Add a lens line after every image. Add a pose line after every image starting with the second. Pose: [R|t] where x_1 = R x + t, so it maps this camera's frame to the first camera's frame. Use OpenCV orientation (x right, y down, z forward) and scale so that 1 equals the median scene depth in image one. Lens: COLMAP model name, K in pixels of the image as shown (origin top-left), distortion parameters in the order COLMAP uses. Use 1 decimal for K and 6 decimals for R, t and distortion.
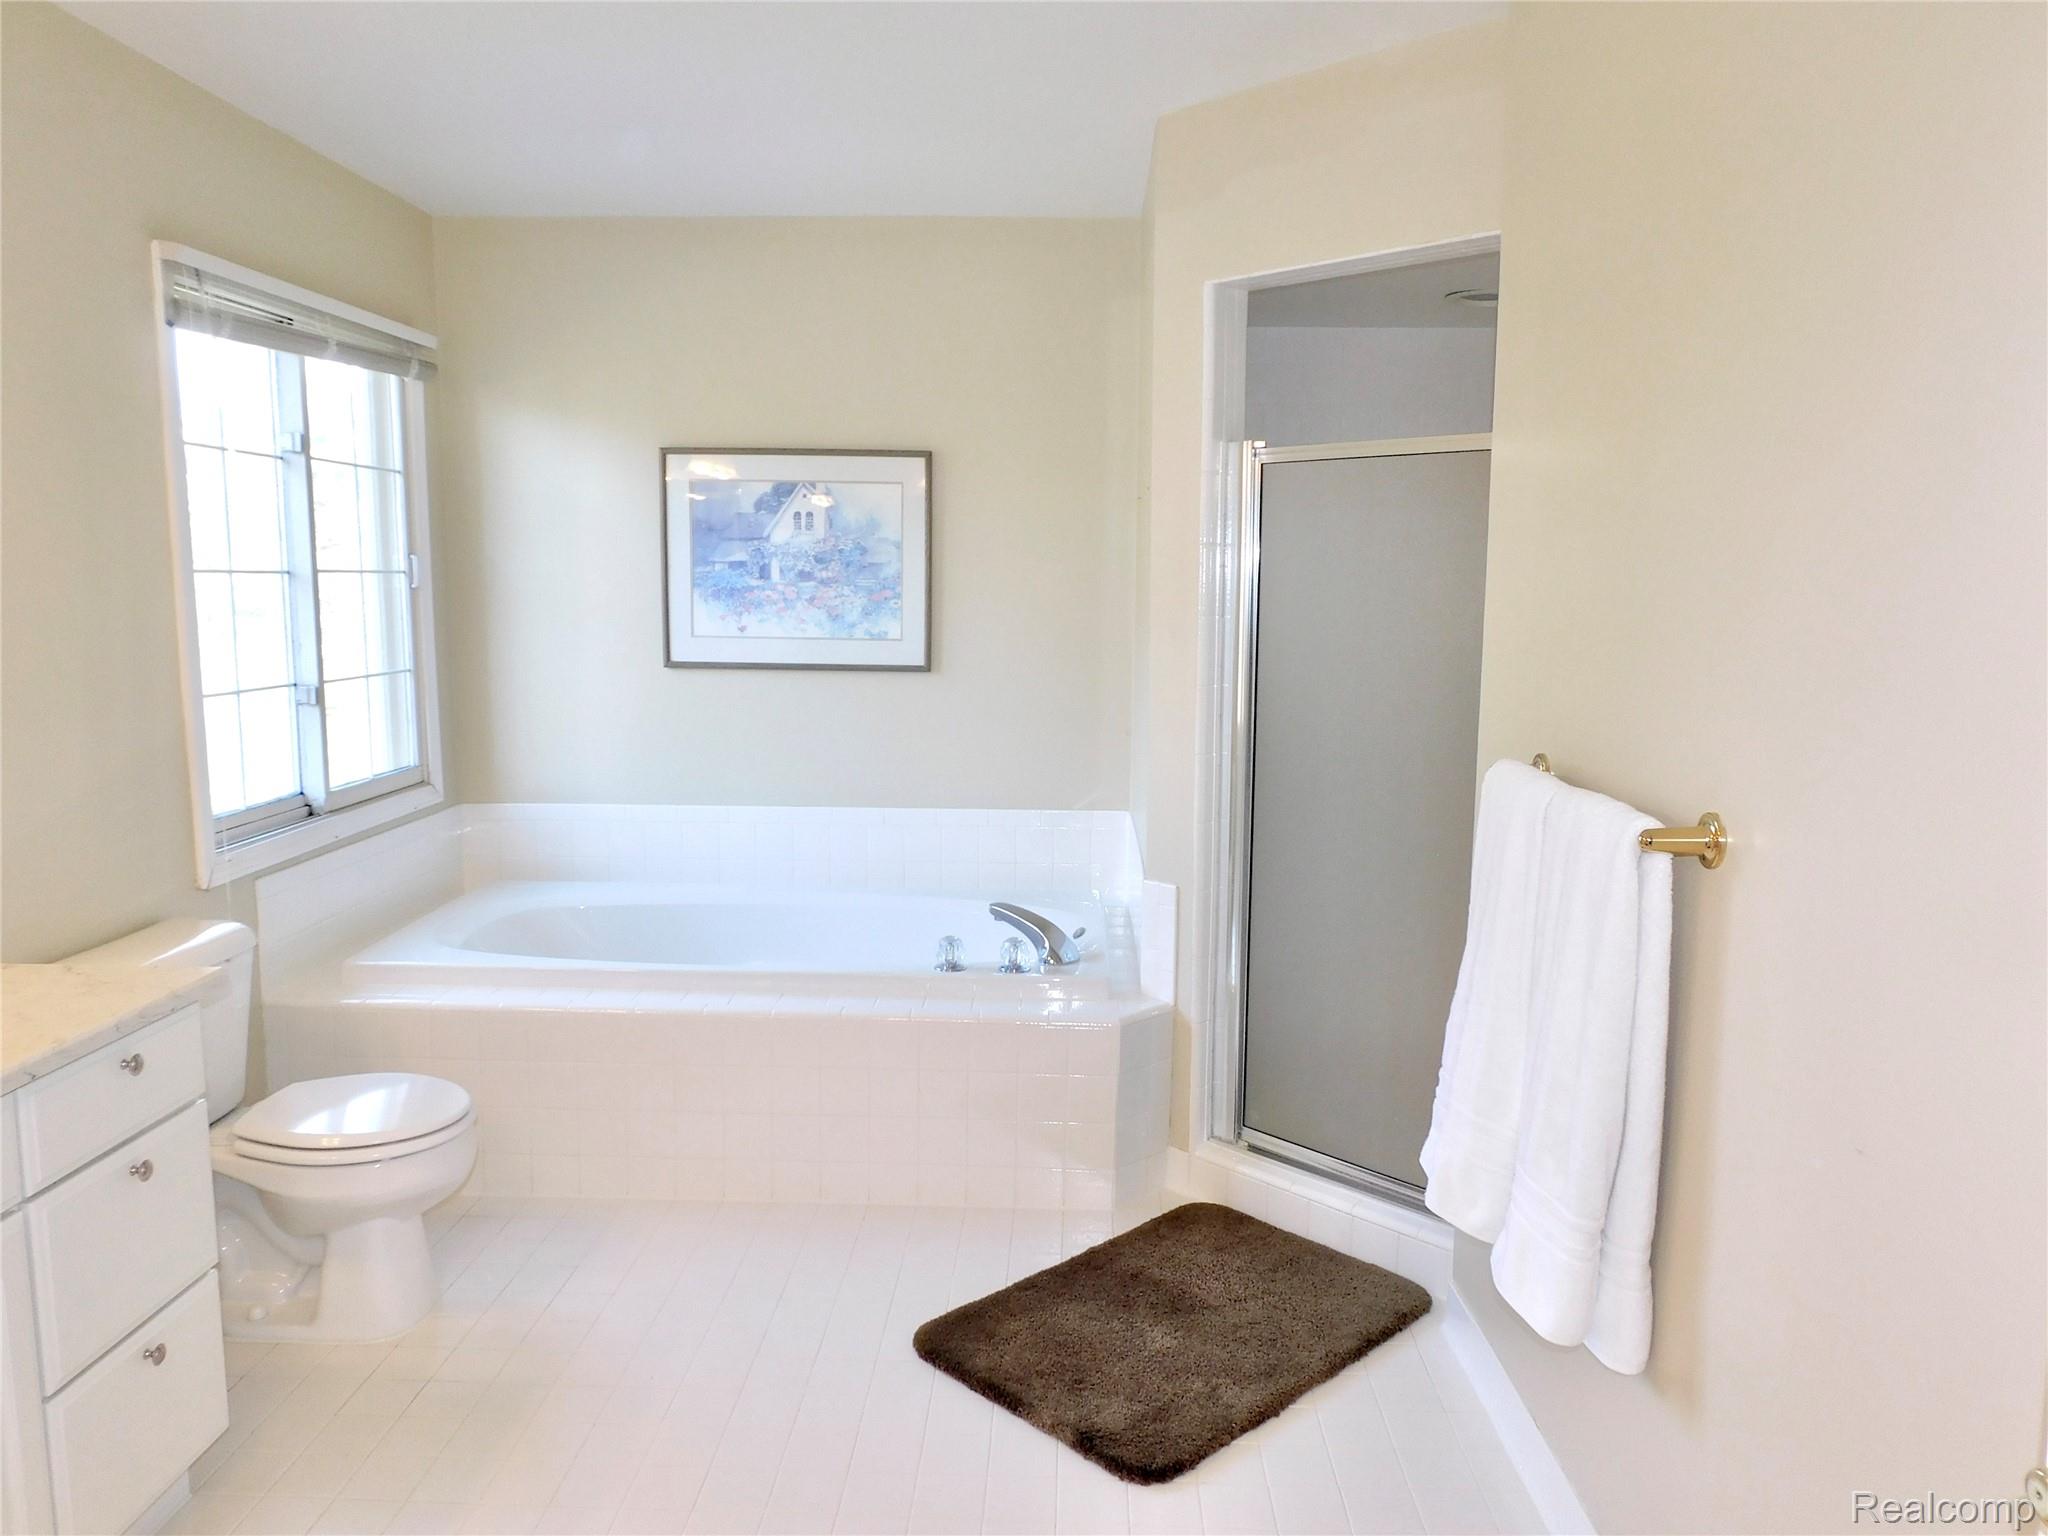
lens RADIAL K [[1470.5, 0, 1024.0], [0, 1470.5, 768.0], [0, 0, 1]] dist [-0.004162, -0.003251]
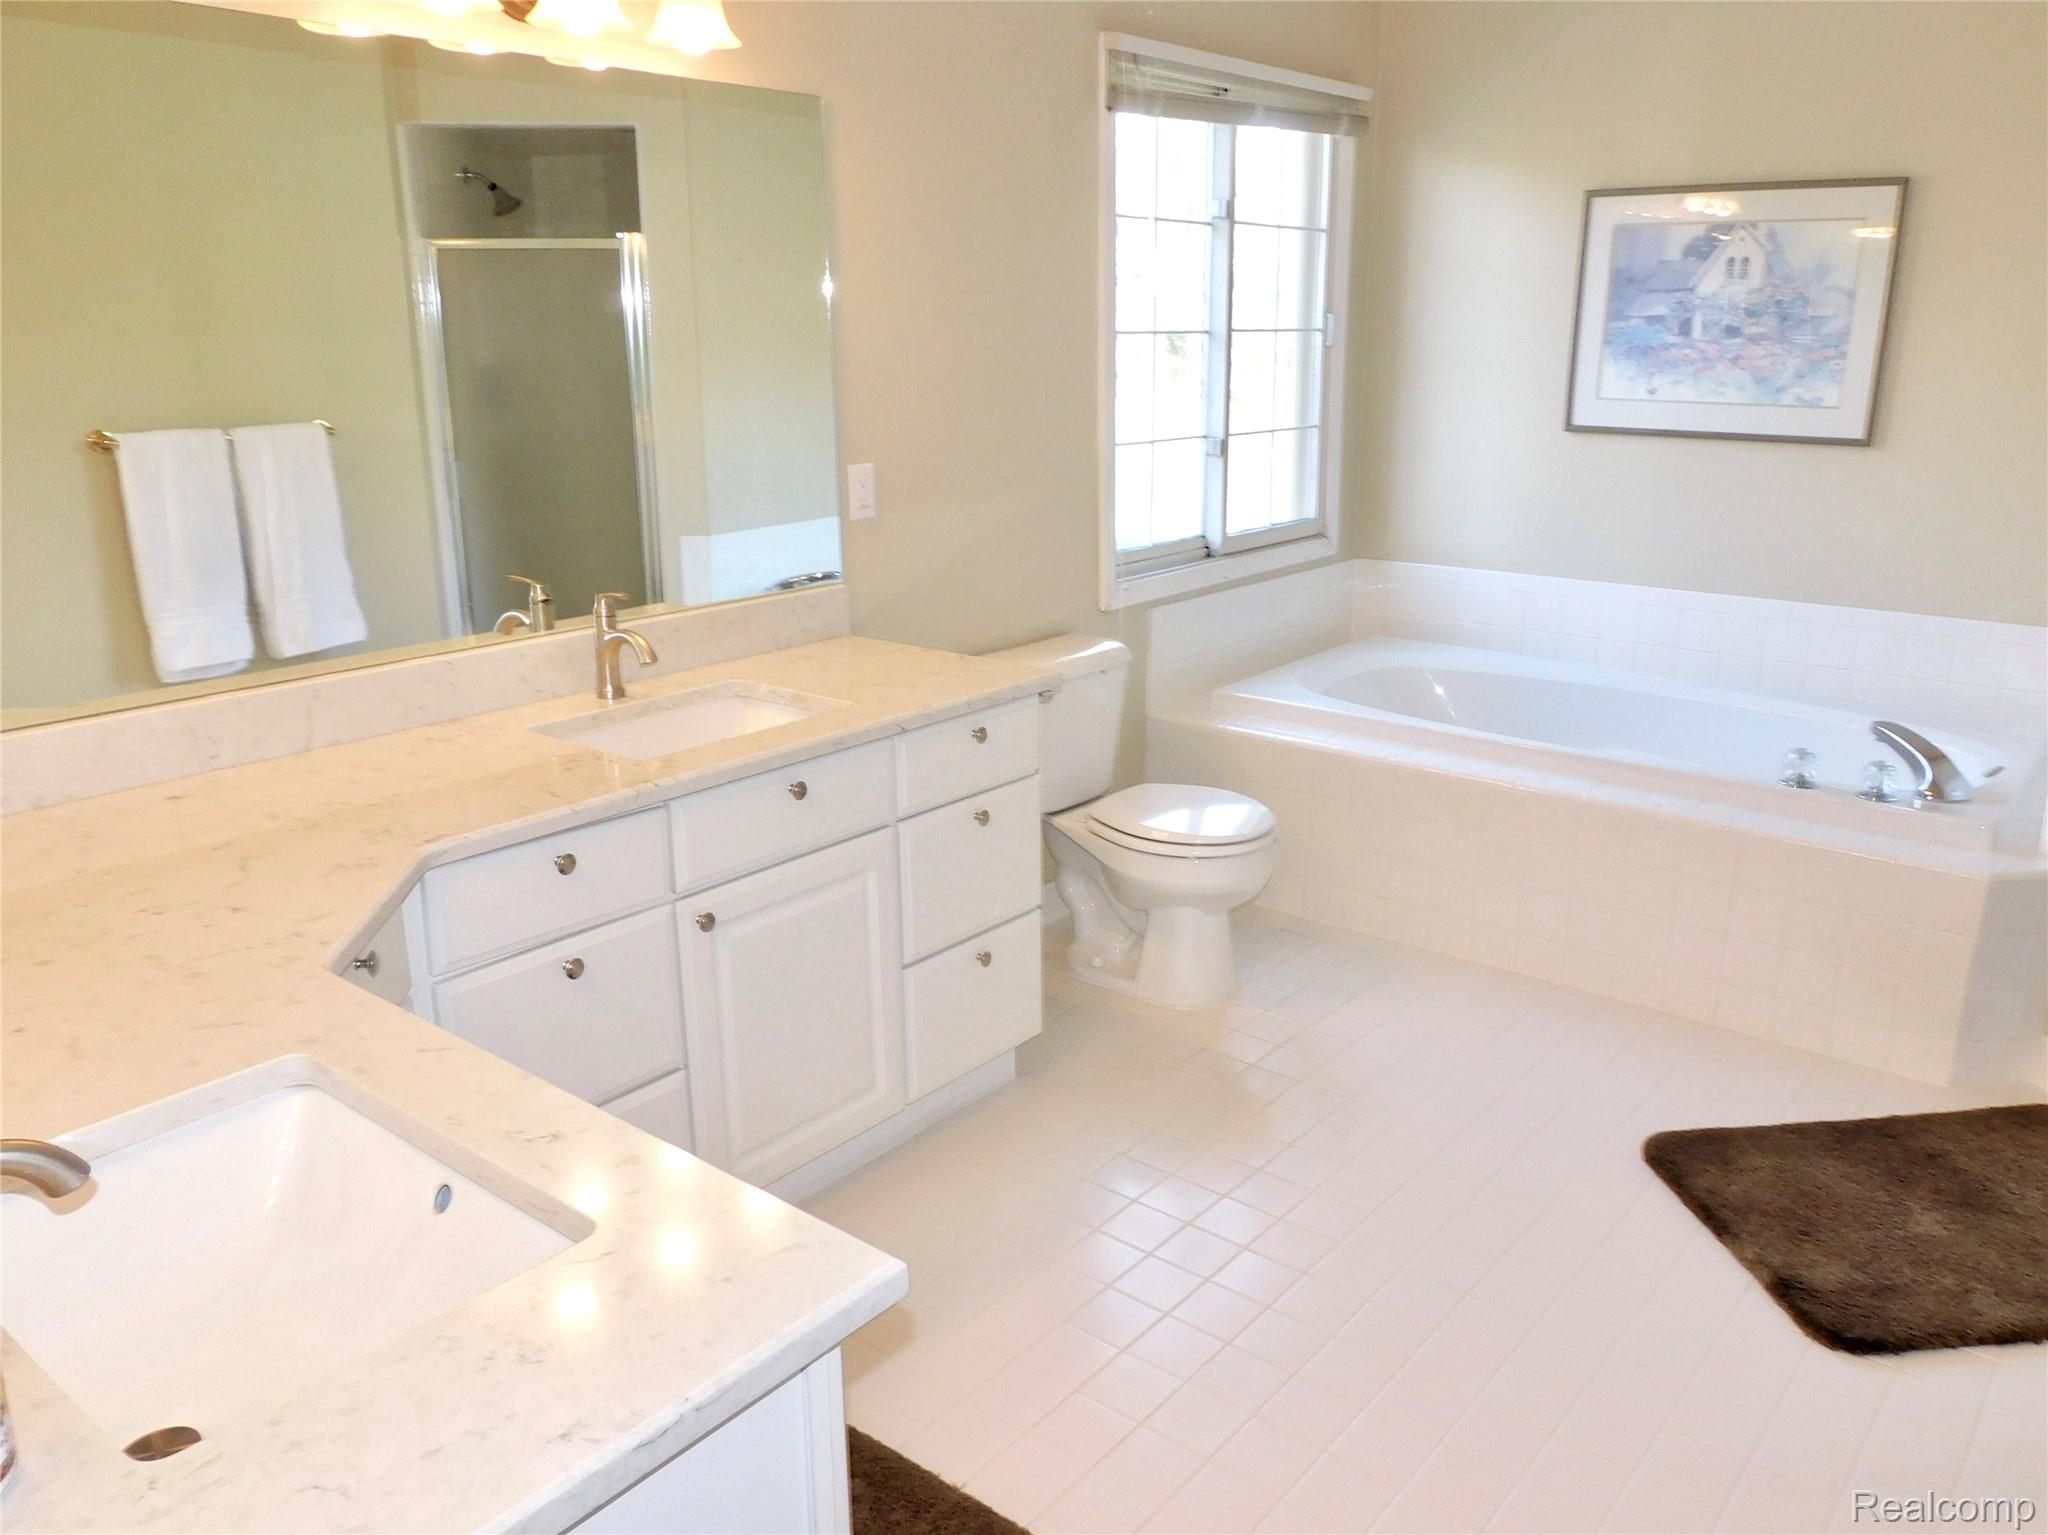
lens RADIAL K [[1531.2, 0, 1024.0], [0, 1531.2, 767.5], [0, 0, 1]] dist [-0.006850, 0.001337]
pose [[0.795859, 0.159594, -0.584070, 0.109056], [-0.069687, 0.982370, 0.173471, -0.002392], [0.601458, -0.097356, 0.792950, -0.021172]]
